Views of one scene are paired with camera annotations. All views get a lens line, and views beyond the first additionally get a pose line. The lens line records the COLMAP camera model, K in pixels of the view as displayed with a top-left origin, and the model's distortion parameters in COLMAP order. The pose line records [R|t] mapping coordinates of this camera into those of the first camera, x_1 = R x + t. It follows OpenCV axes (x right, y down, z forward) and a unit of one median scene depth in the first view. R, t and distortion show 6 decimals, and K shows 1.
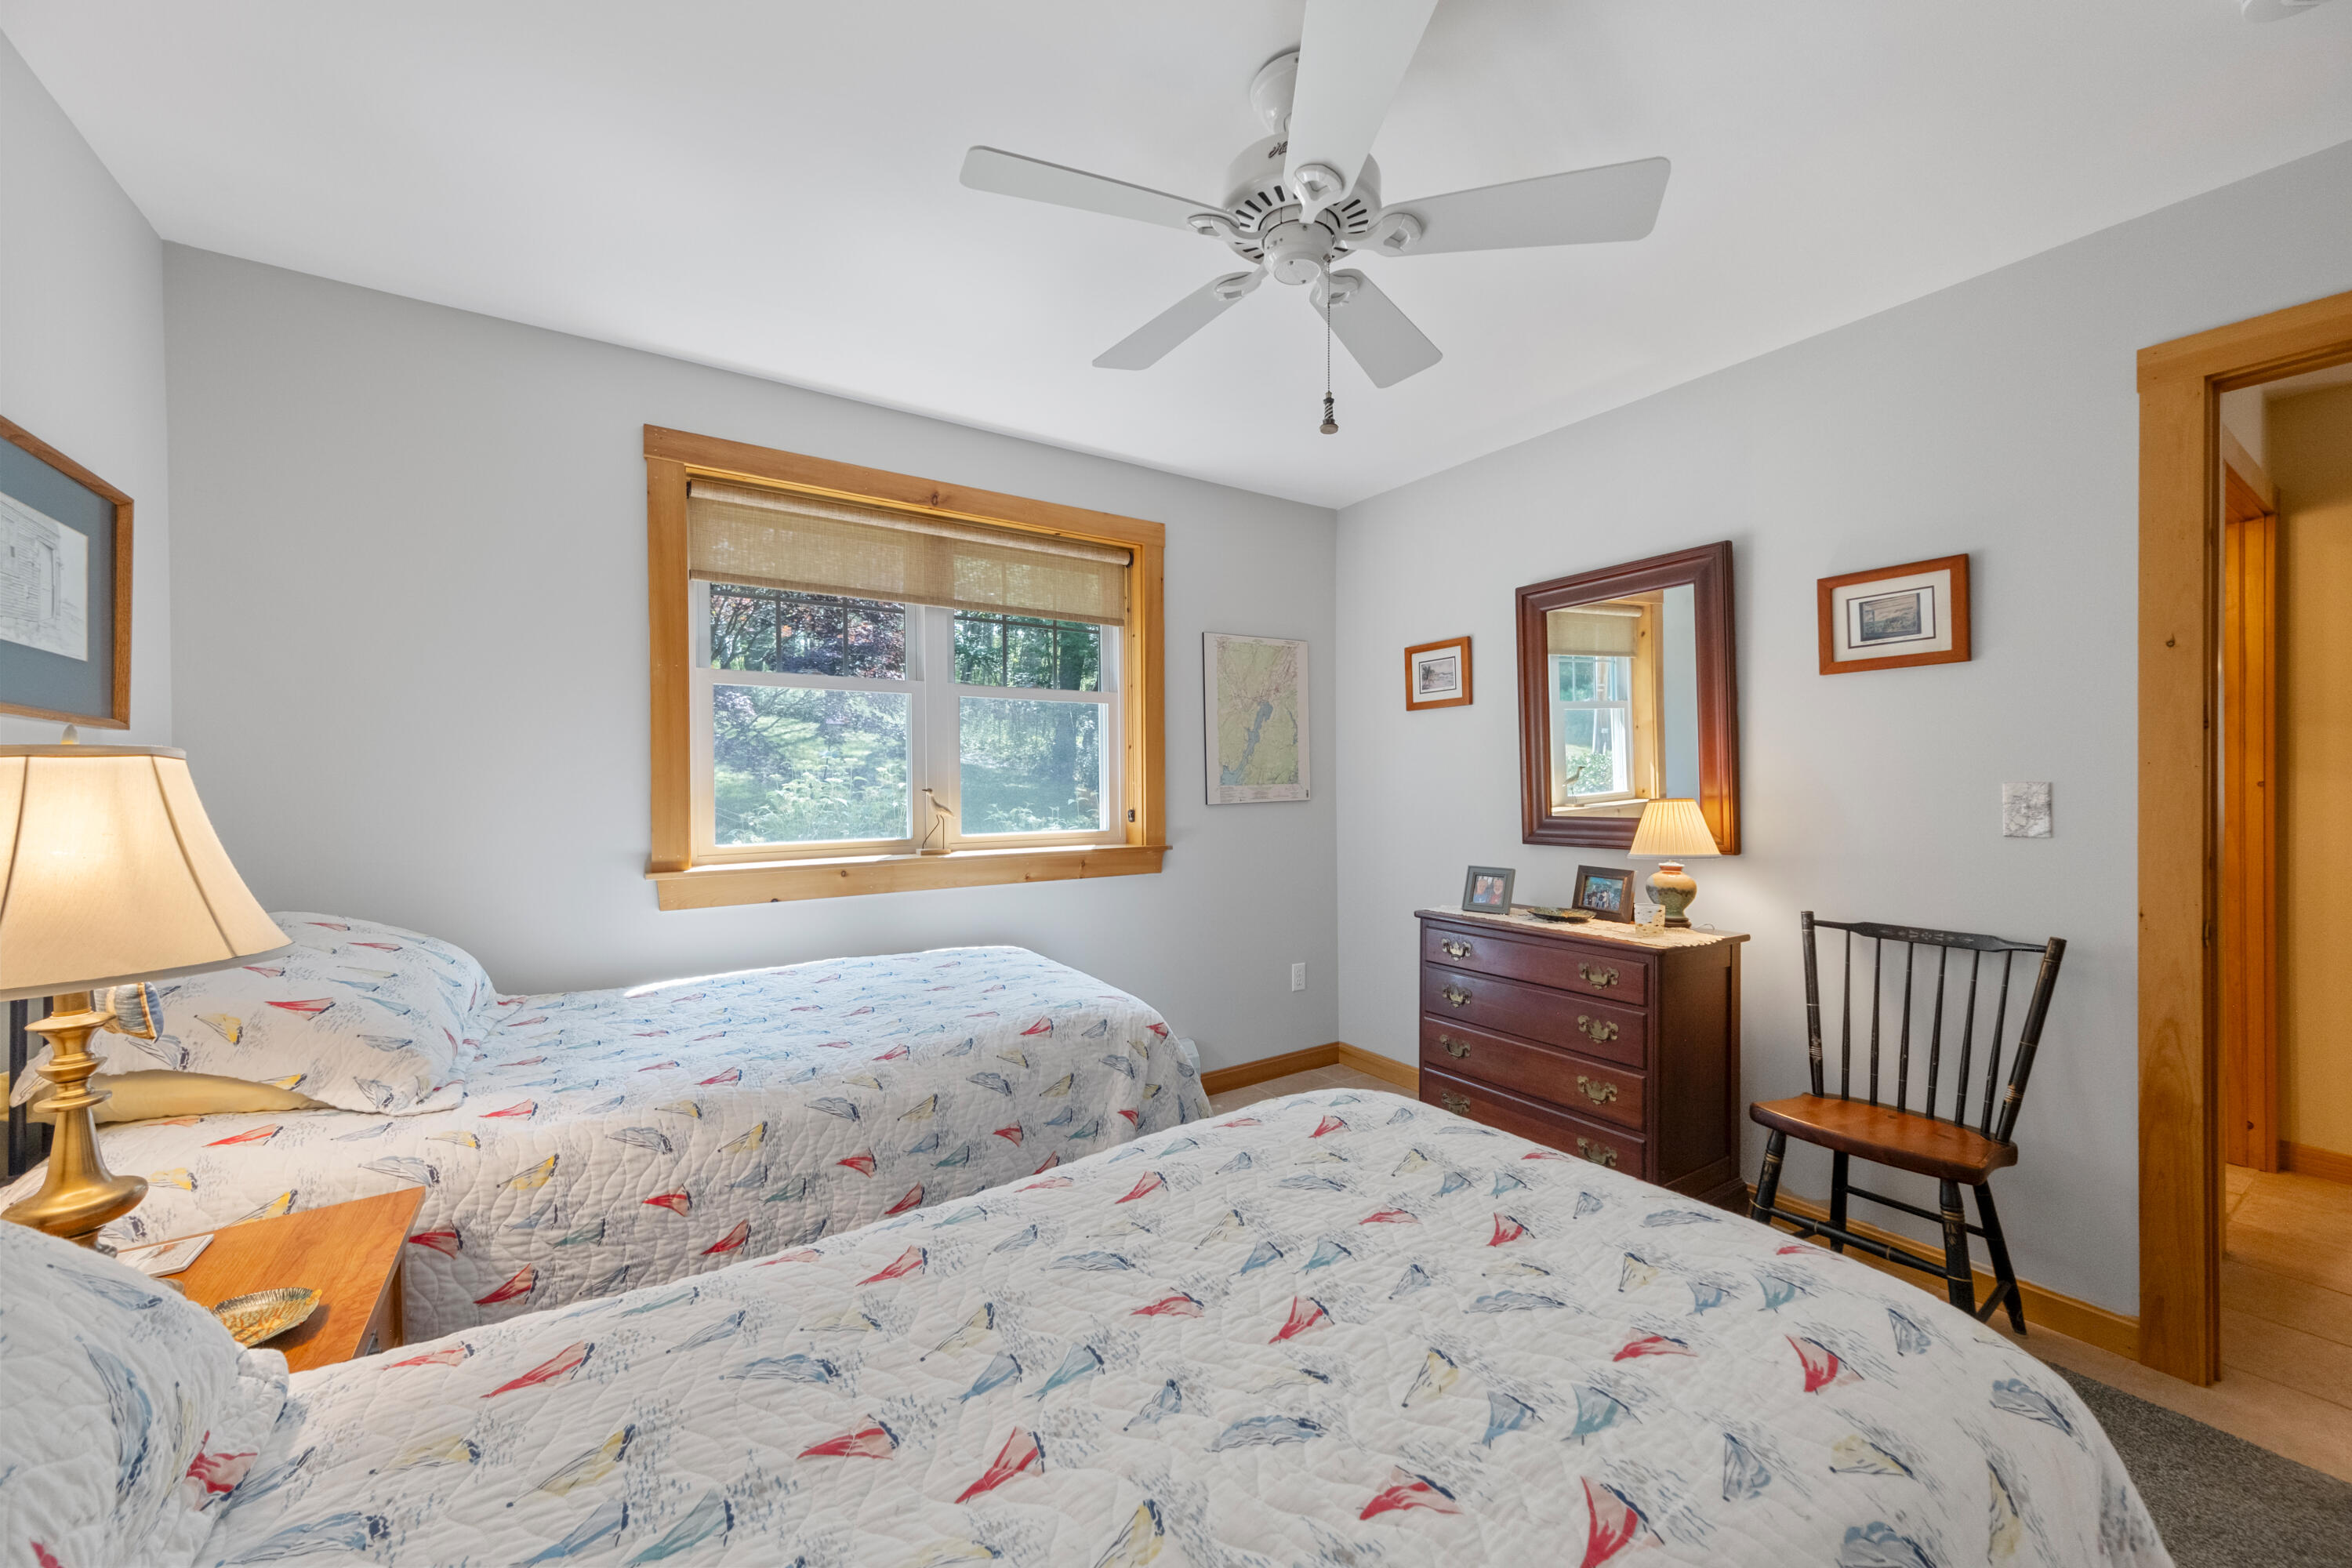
lens RADIAL K [[896.3, 0, 1176.0], [0, 896.3, 784.0], [0, 0, 1]] dist [0.000906, 0.000086]
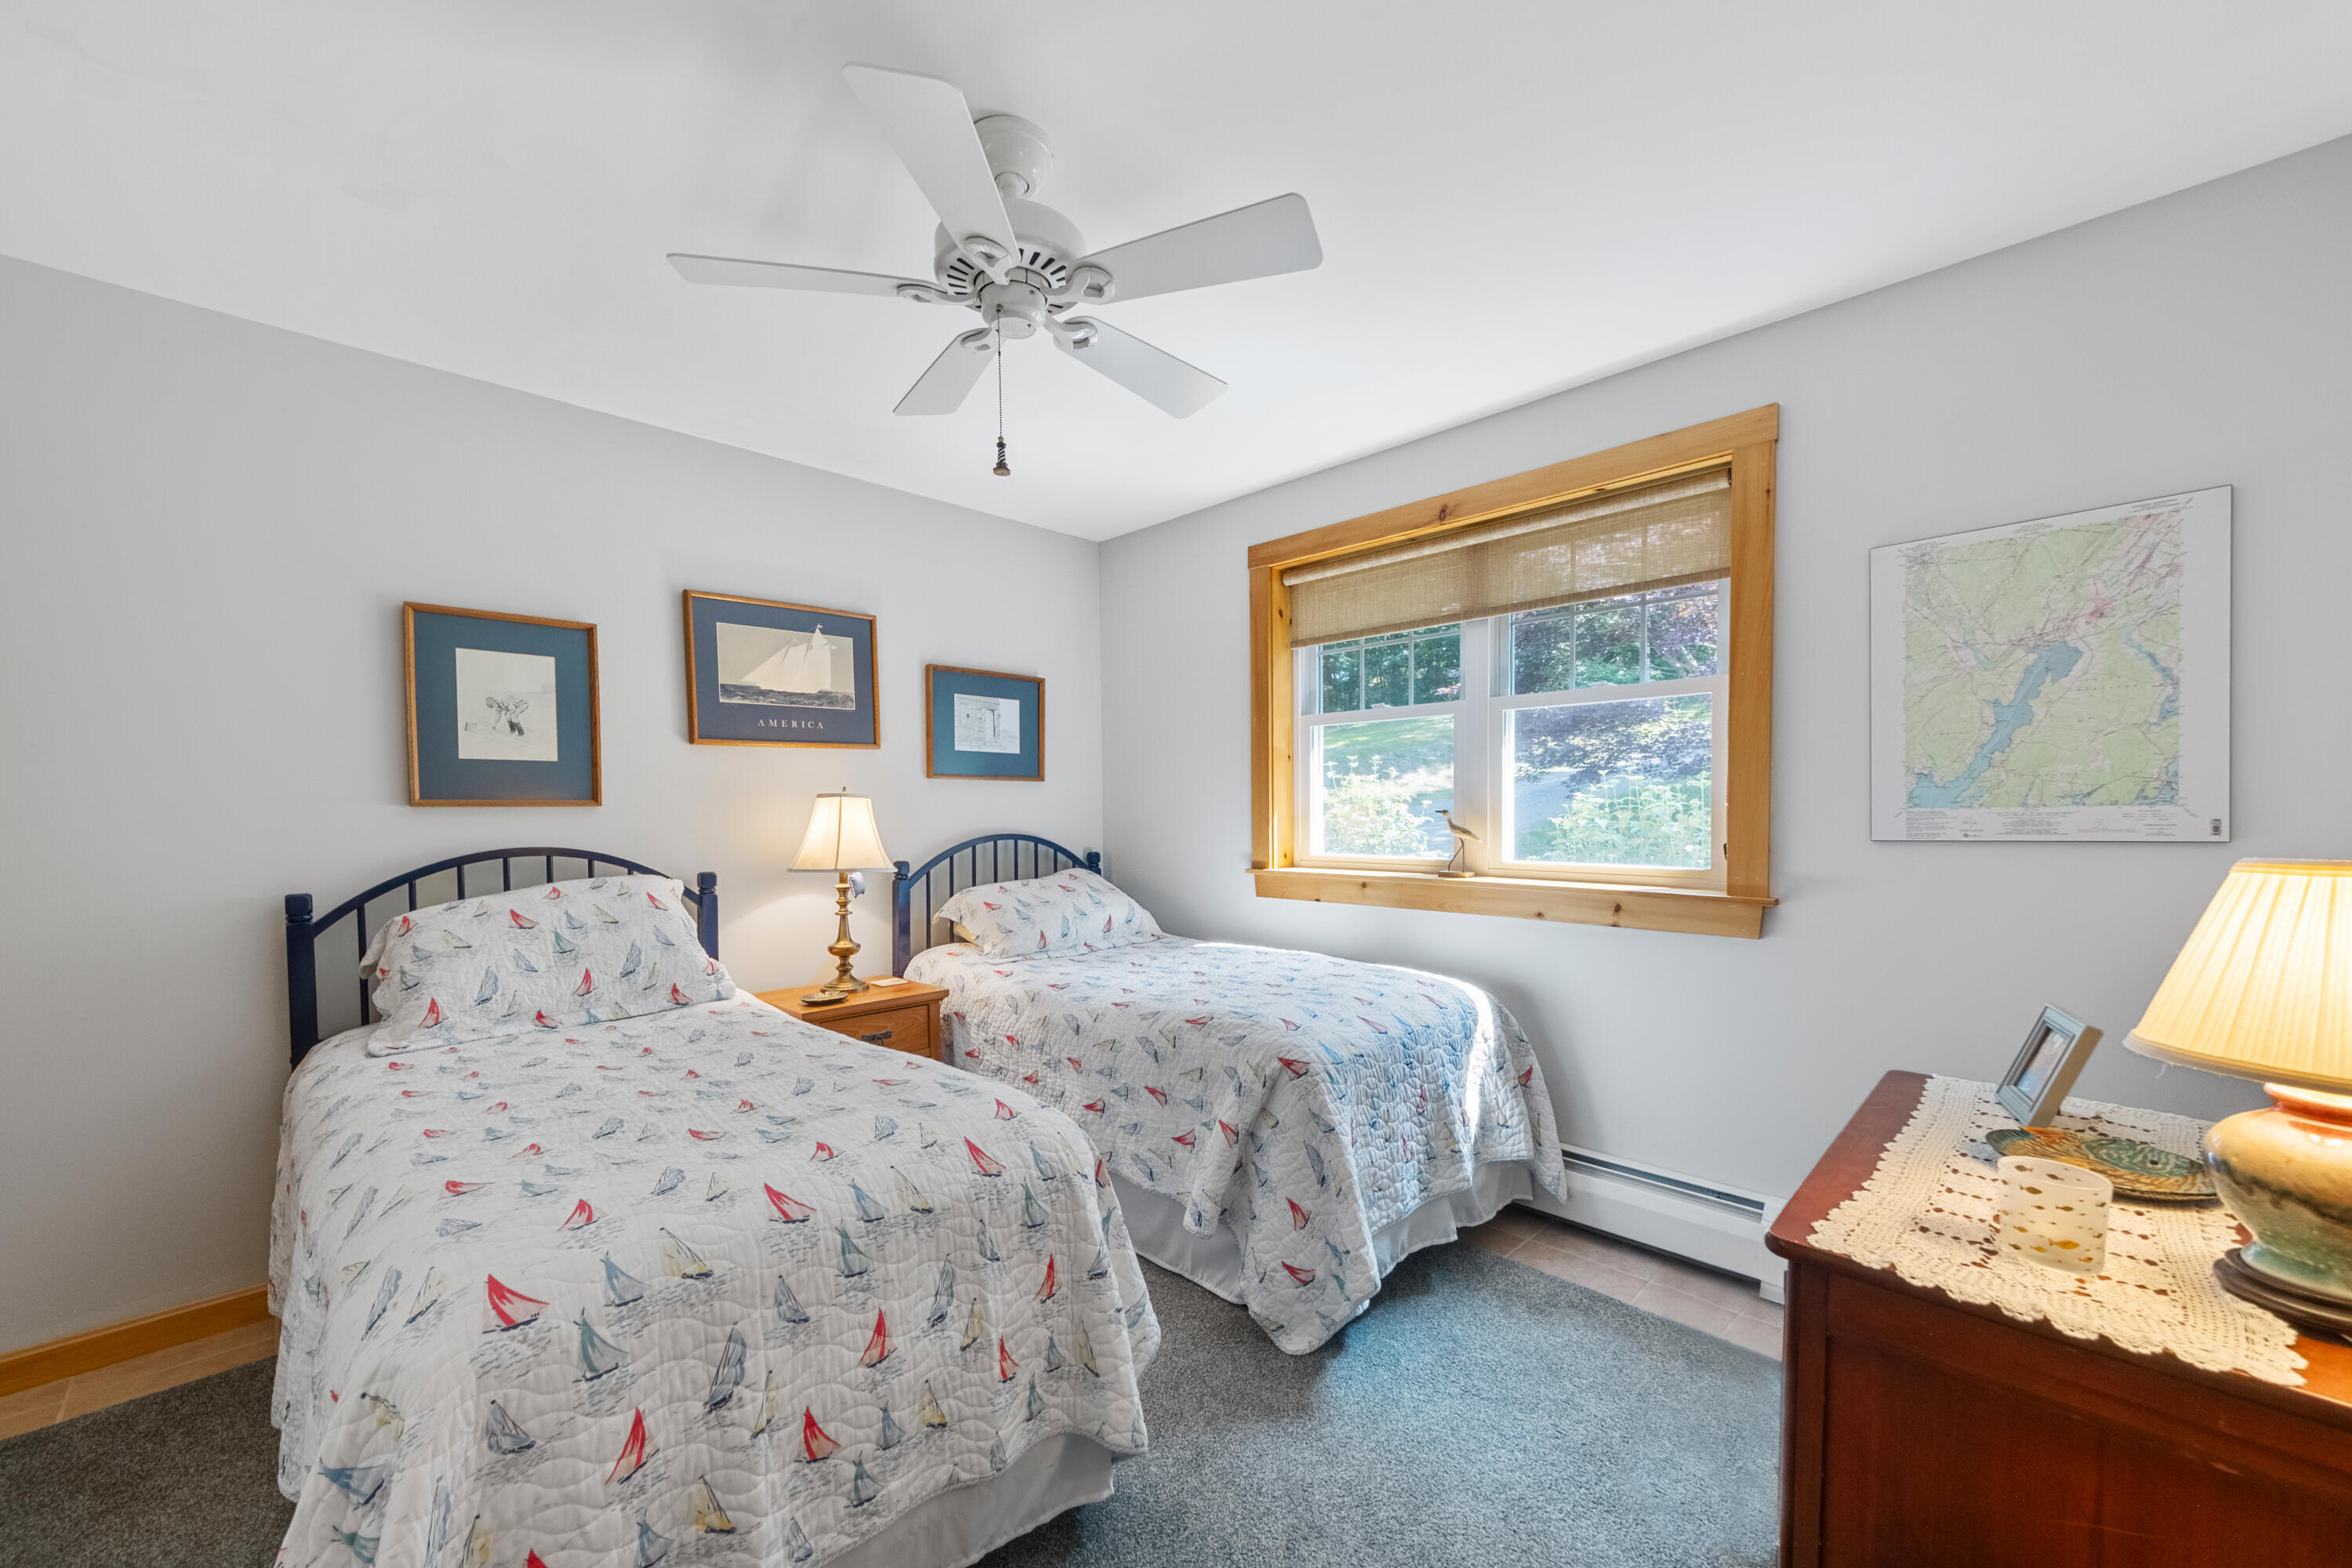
lens RADIAL K [[886.2, 0, 1176.7], [0, 886.2, 860.6], [0, 0, 1]] dist [0.002257, 0.000051]
pose [[0.195817, 0.059167, -0.978854, 0.610879], [0.001668, 0.998157, 0.060668, 0.000363], [0.980639, -0.013513, 0.195357, 0.497368]]
